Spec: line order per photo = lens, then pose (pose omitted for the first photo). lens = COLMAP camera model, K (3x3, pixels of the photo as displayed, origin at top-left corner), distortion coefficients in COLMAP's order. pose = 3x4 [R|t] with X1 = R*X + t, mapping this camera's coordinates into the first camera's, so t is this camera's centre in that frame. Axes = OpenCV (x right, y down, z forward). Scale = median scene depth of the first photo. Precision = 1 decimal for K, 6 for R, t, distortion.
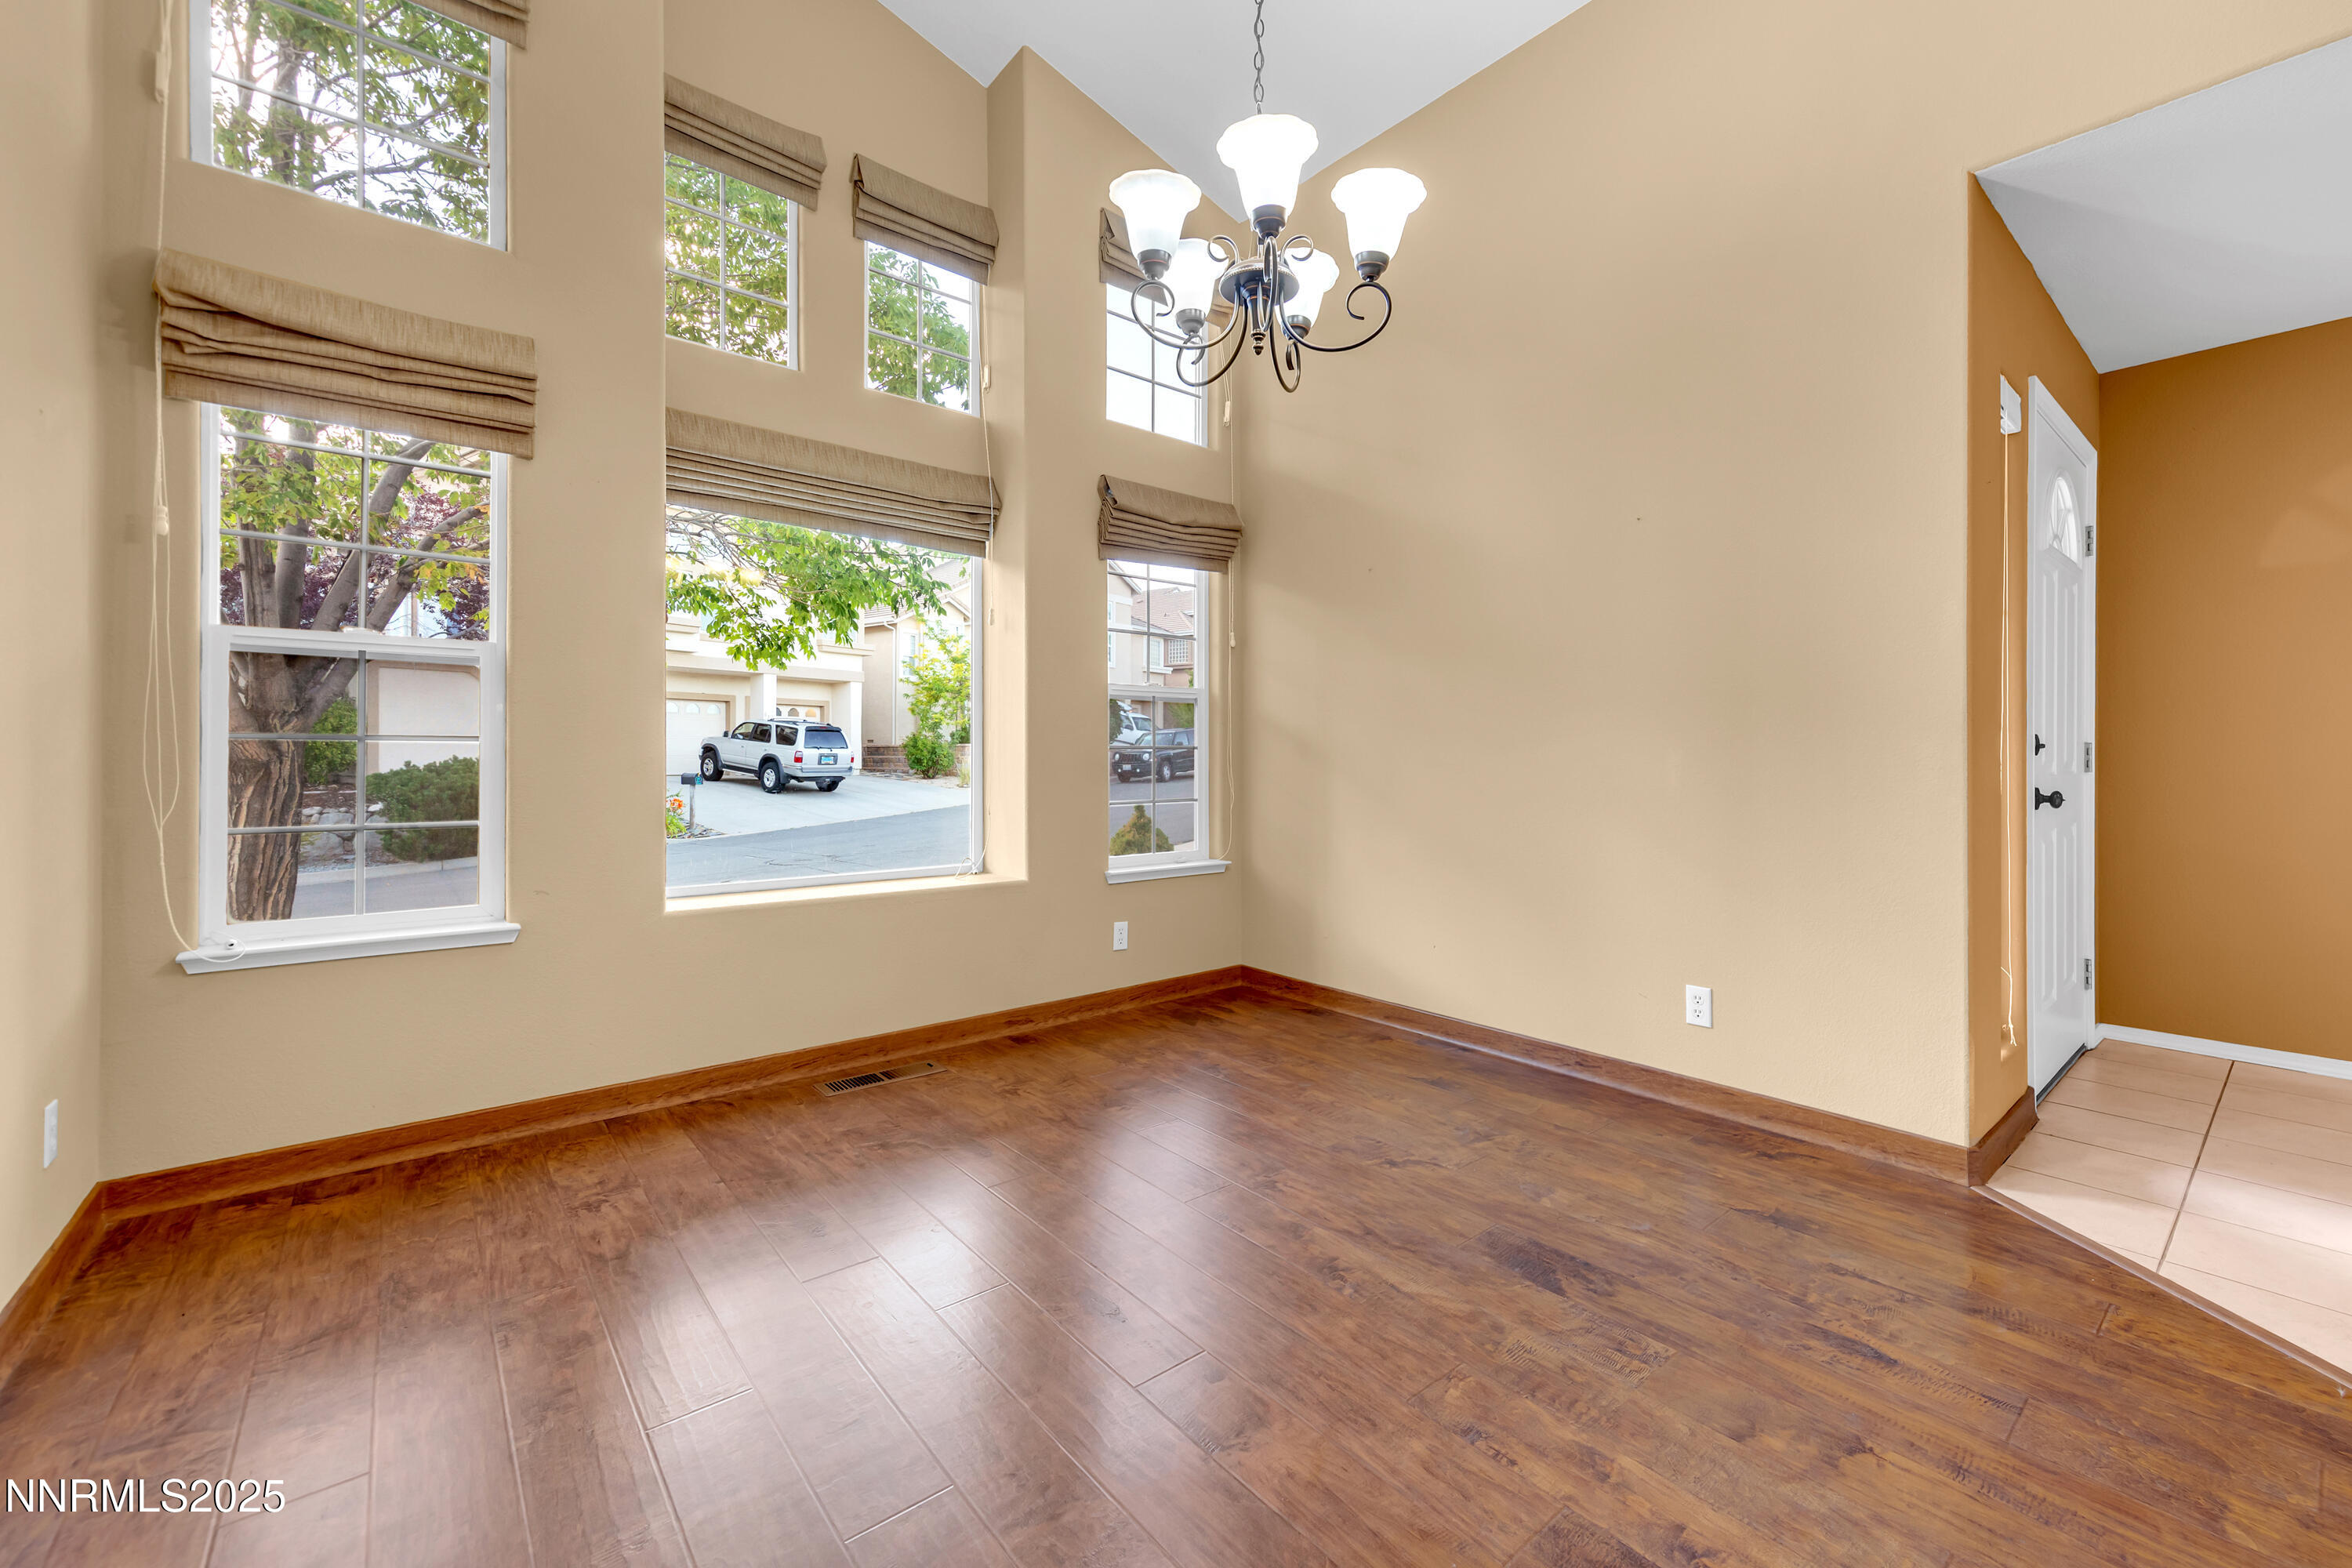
lens RADIAL K [[948.2, 0, 1189.7], [0, 948.2, 755.0], [0, 0, 1]] dist [0.008869, -0.000578]
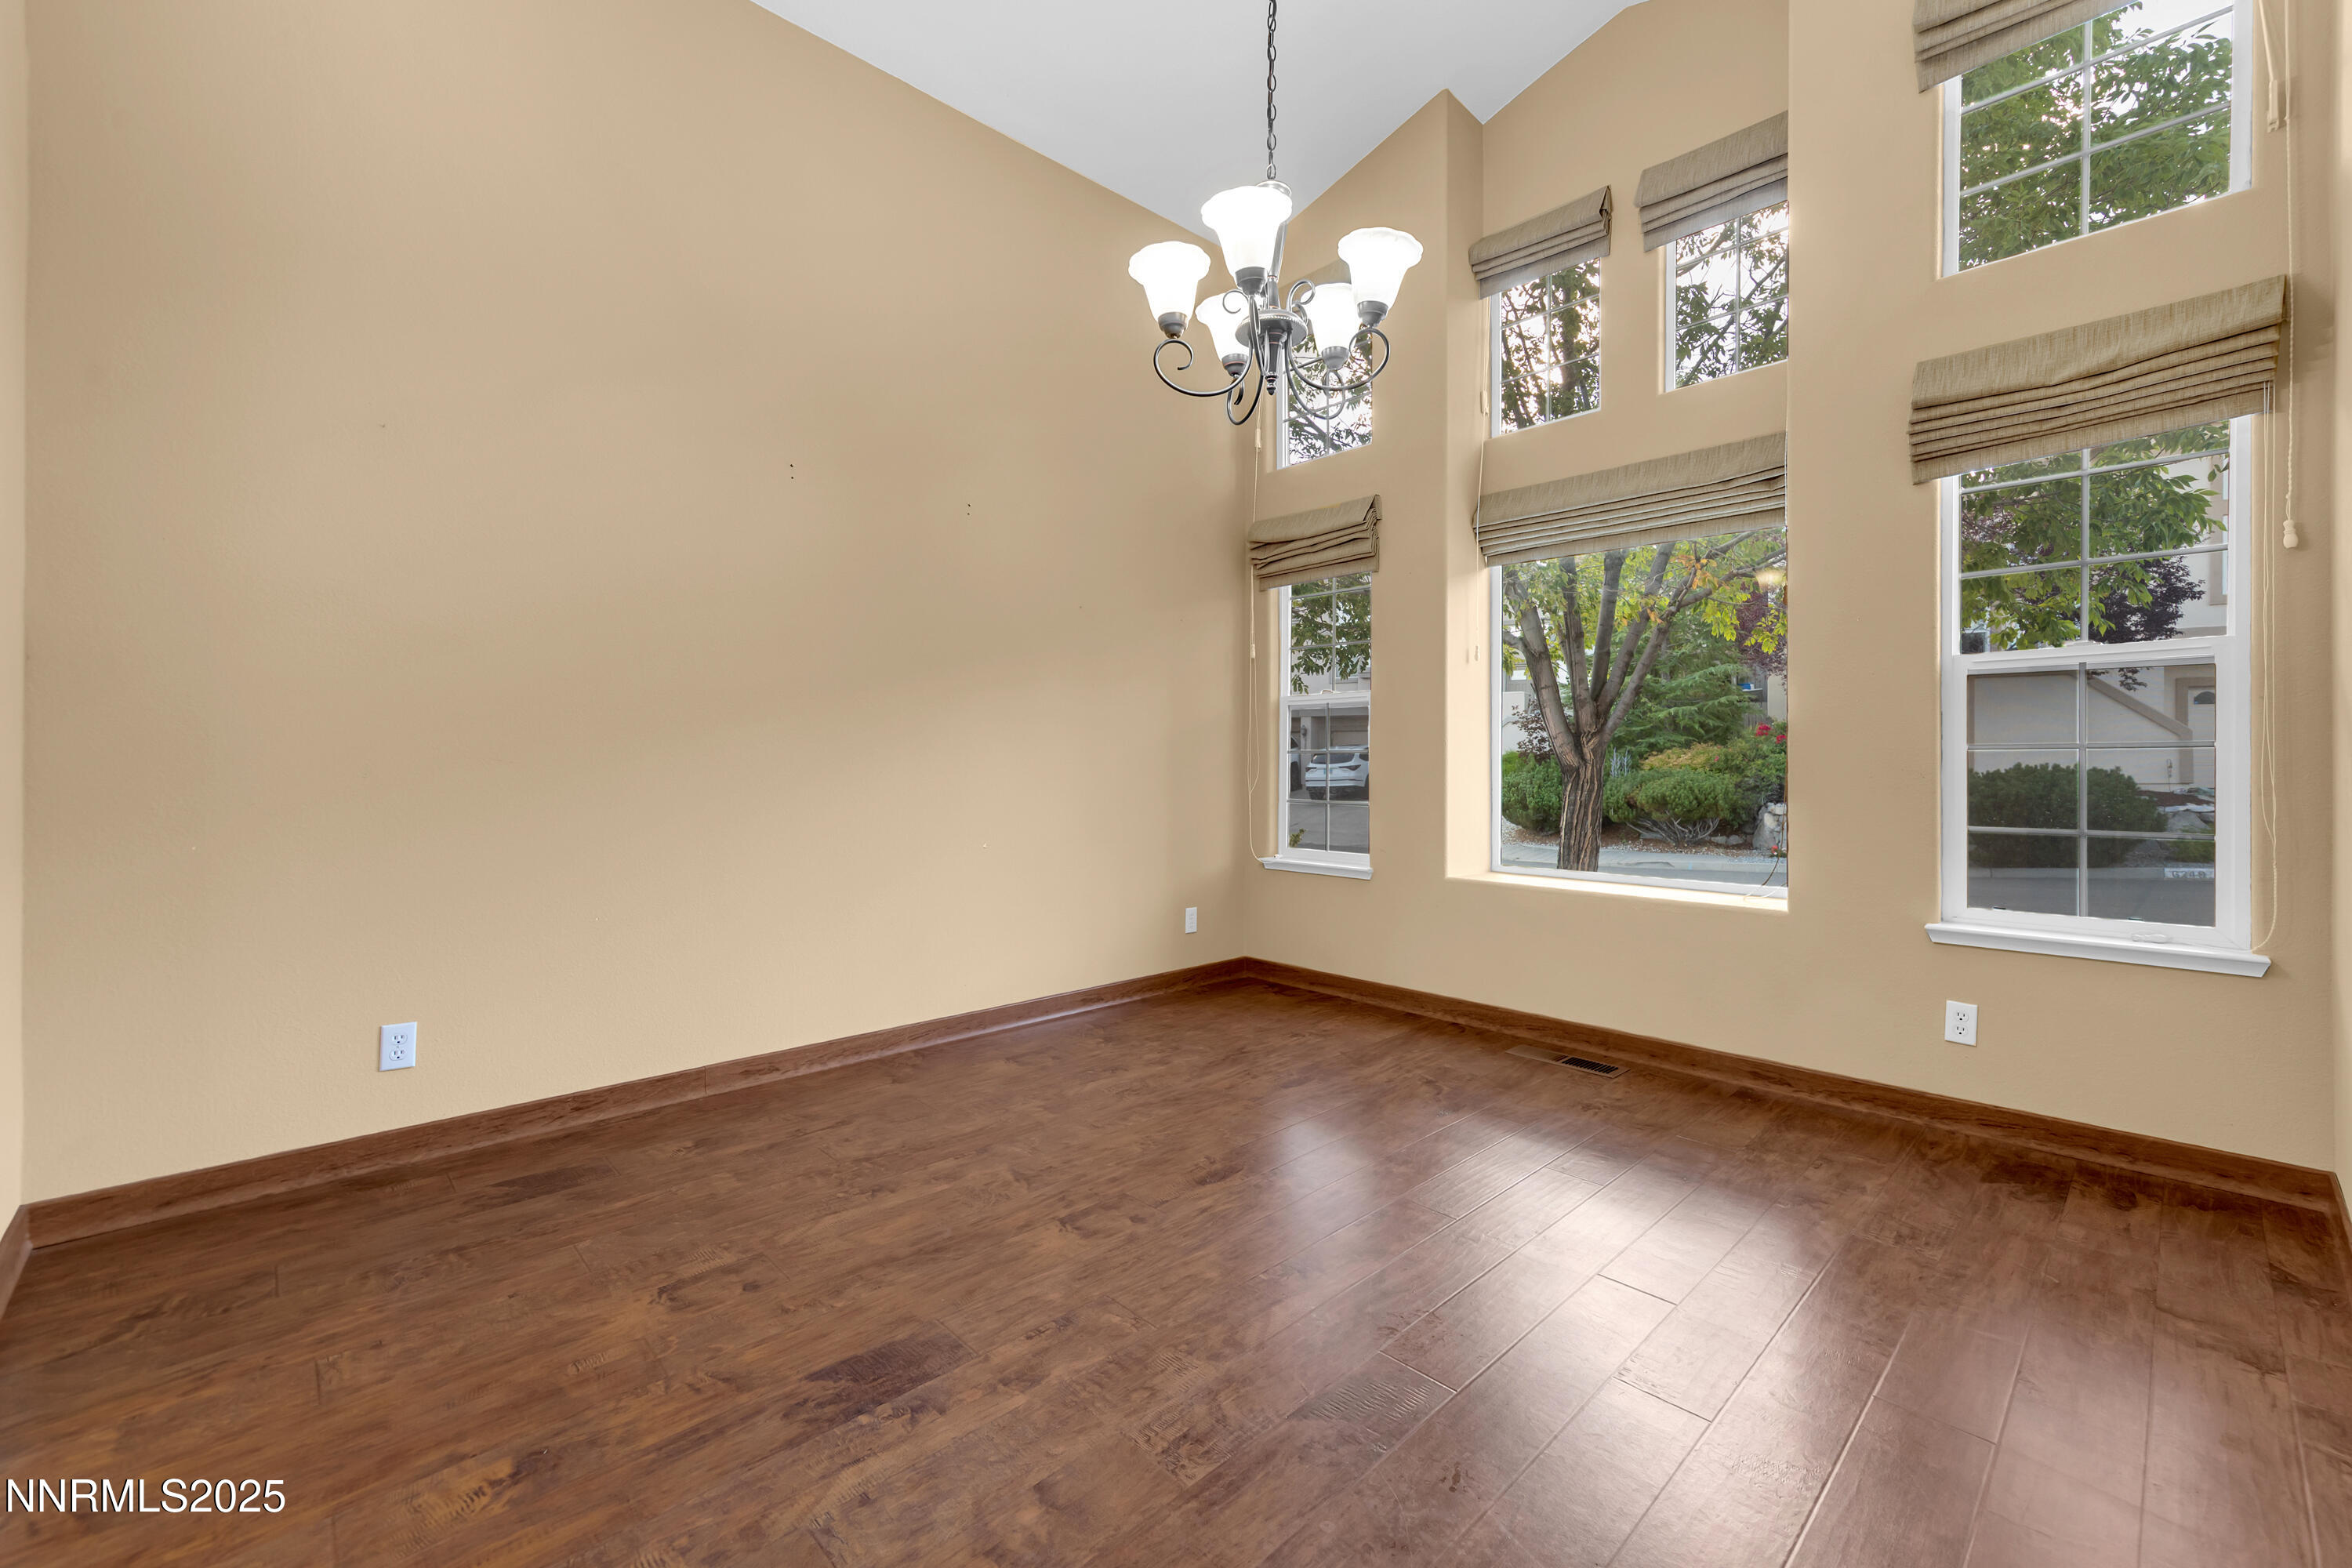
lens RADIAL K [[948.2, 0, 1217.1], [0, 948.2, 768.7], [0, 0, 1]] dist [0.008869, -0.000578]
pose [[0.089933, 0.003130, -0.995943, 0.867537], [0.003315, 0.999989, 0.003442, 0.004861], [0.995942, -0.003611, 0.089921, 0.624360]]
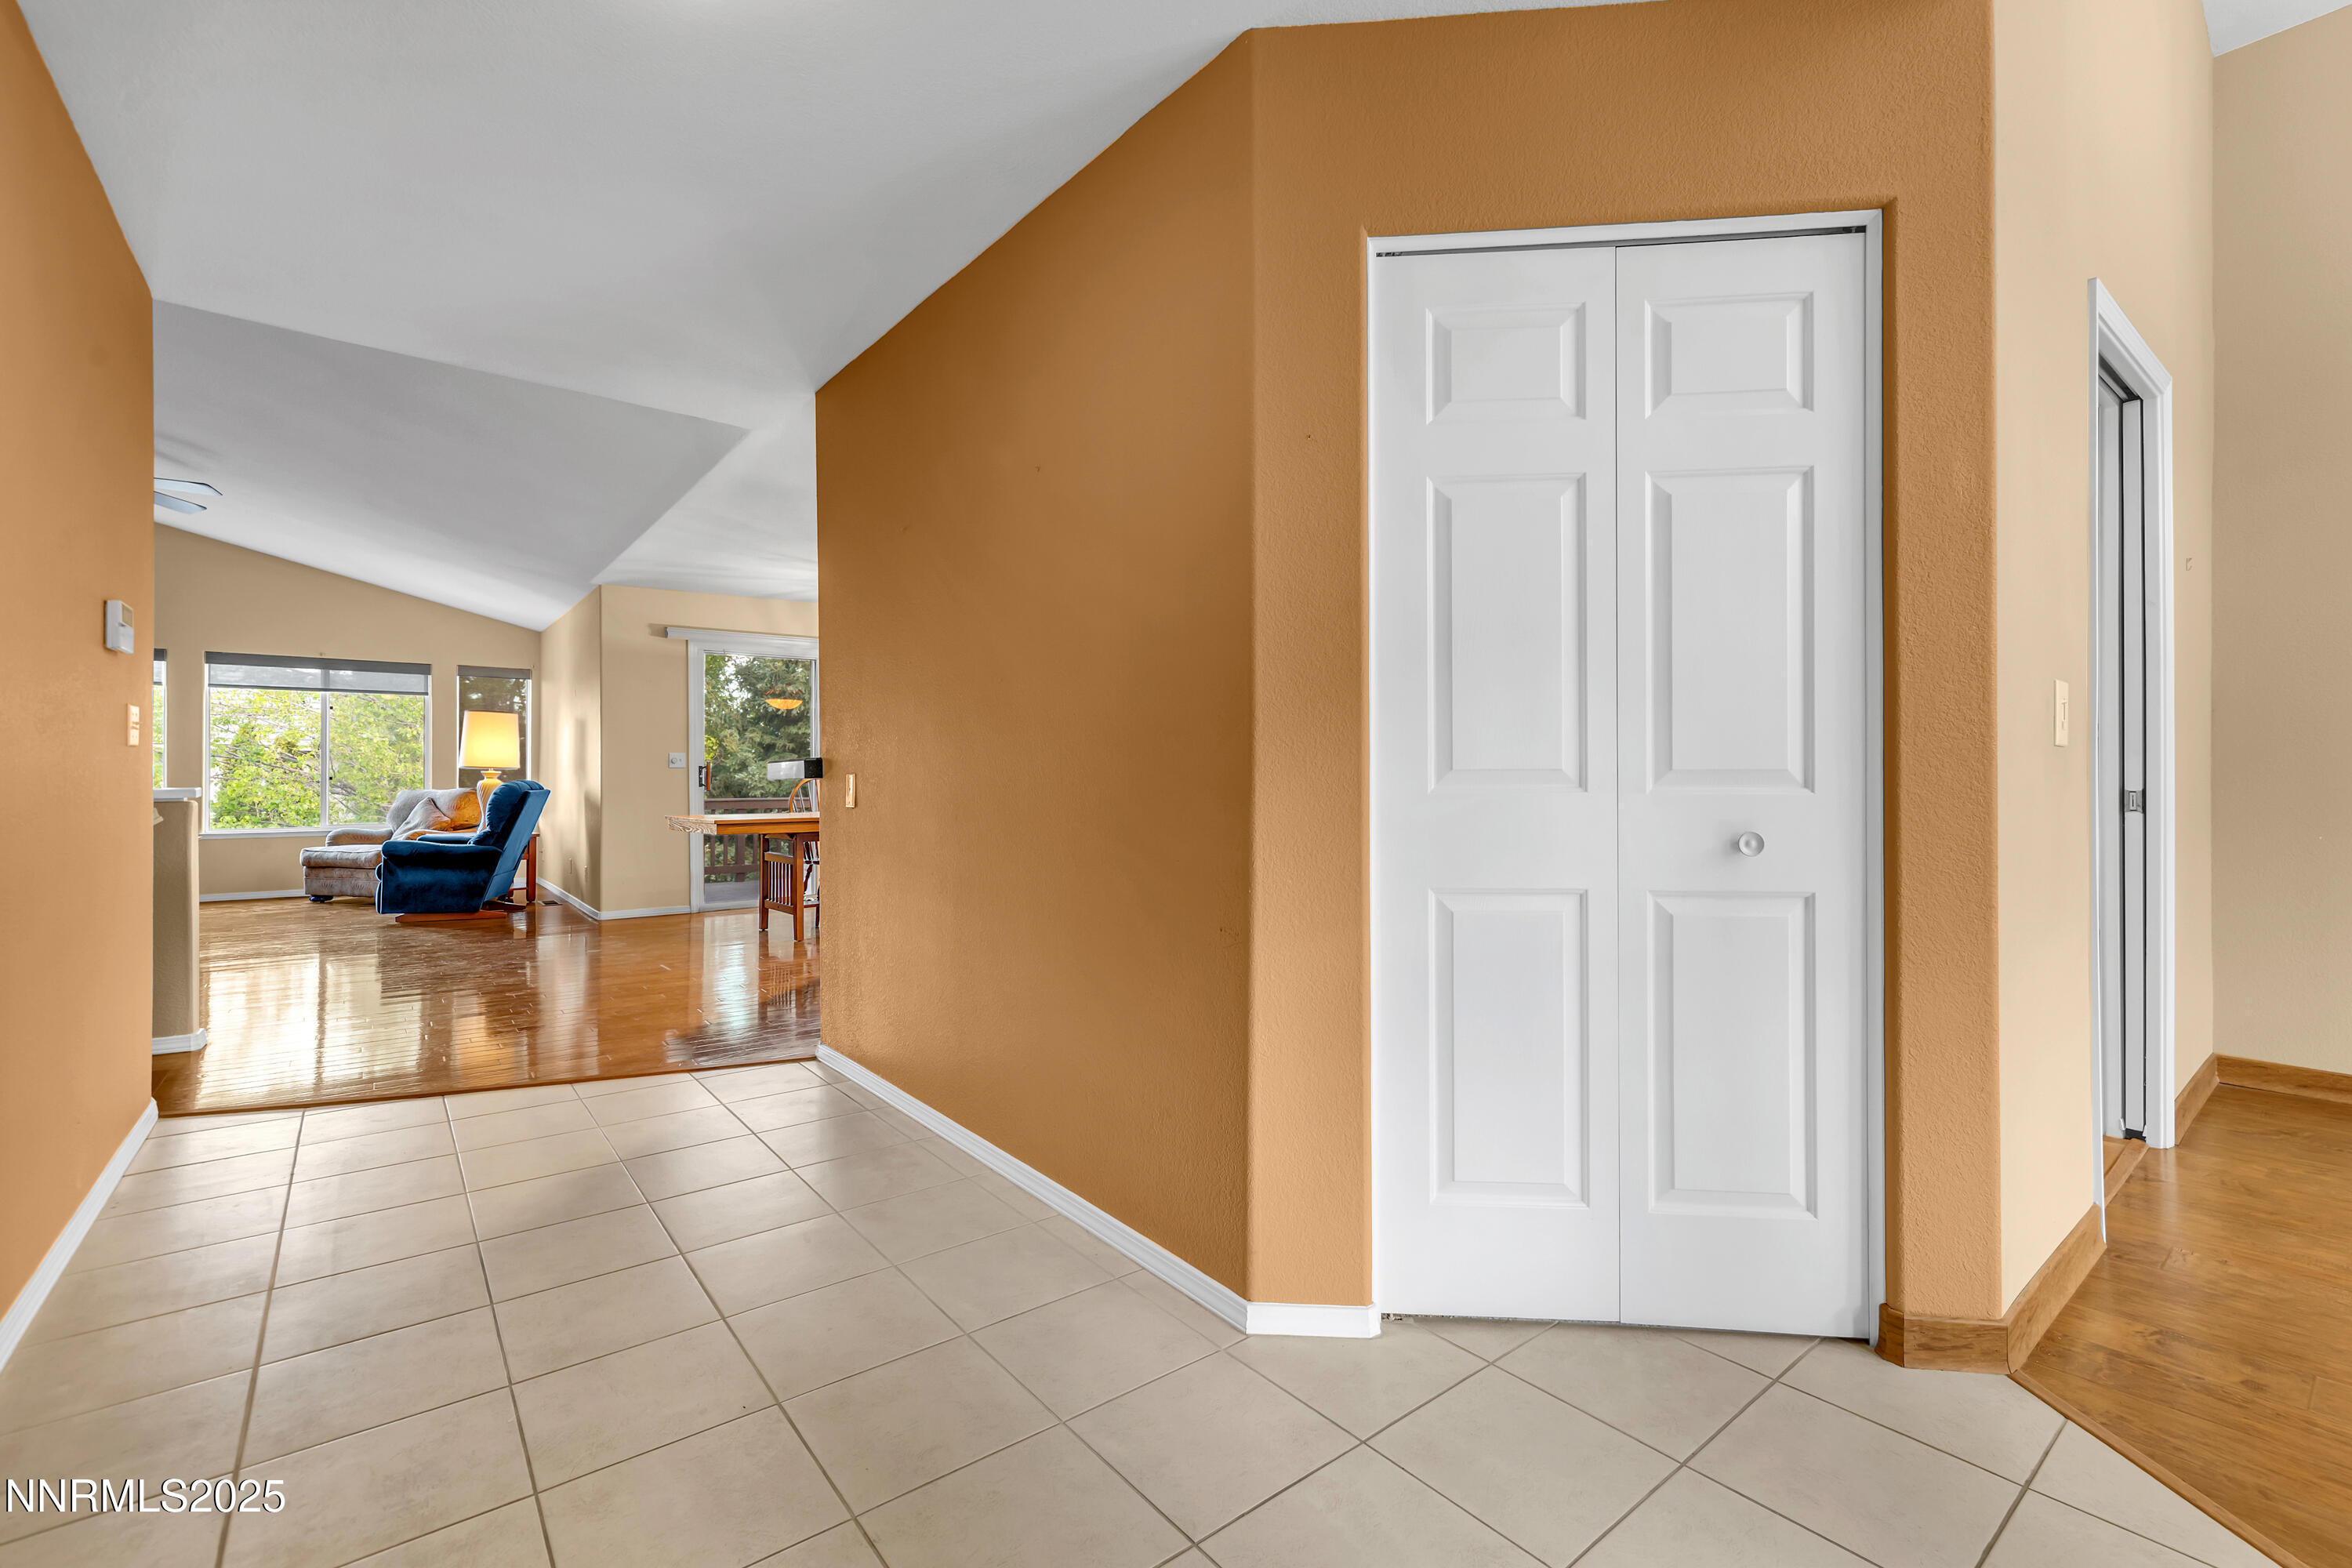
lens RADIAL K [[1025.1, 0, 1171.7], [0, 1025.1, 775.3], [0, 0, 1]] dist [0.000919, 0.000463]
pose [[-0.999810, 0.004237, 0.019043, 1.328008], [0.004154, 0.999982, -0.004351, 0.001775], [-0.019061, -0.004271, -0.999809, 1.085152]]
